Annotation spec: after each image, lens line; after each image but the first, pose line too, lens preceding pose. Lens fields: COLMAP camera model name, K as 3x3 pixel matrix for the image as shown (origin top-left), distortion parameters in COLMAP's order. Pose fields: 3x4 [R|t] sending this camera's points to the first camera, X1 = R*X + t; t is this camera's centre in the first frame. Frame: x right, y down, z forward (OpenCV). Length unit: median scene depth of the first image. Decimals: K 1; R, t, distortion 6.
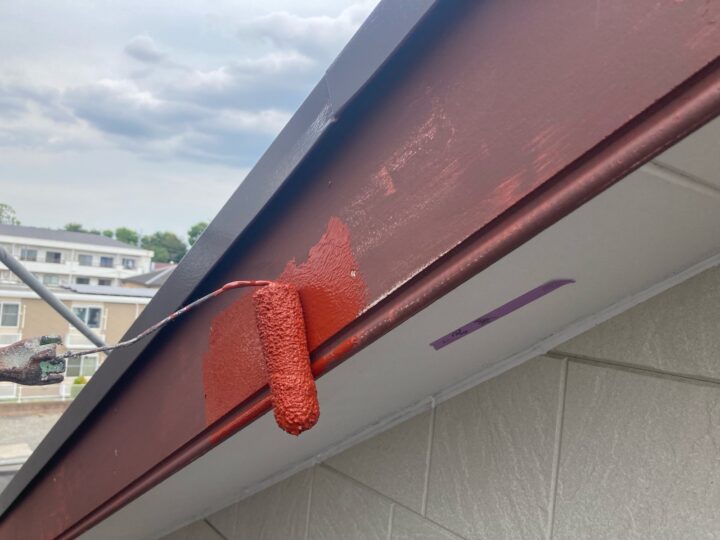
lens RADIAL K [[592.5, 0, 360.4], [0, 592.5, 267.3], [0, 0, 1]] dist [0.004924, -0.013361]
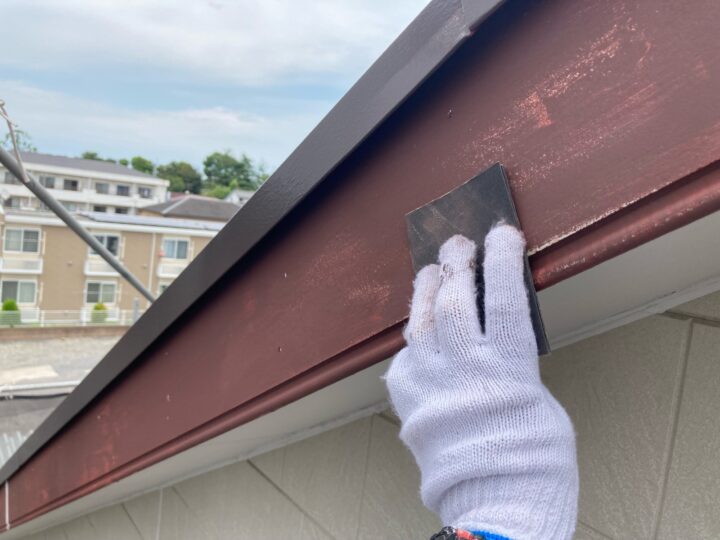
lens RADIAL K [[592.5, 0, 354.0], [0, 592.5, 253.9], [0, 0, 1]] dist [0.004924, -0.013361]
pose [[0.999254, 0.022192, -0.031620, -0.123576], [-0.019263, 0.995745, 0.090111, -0.012629], [0.033485, -0.089434, 0.995430, 0.113866]]
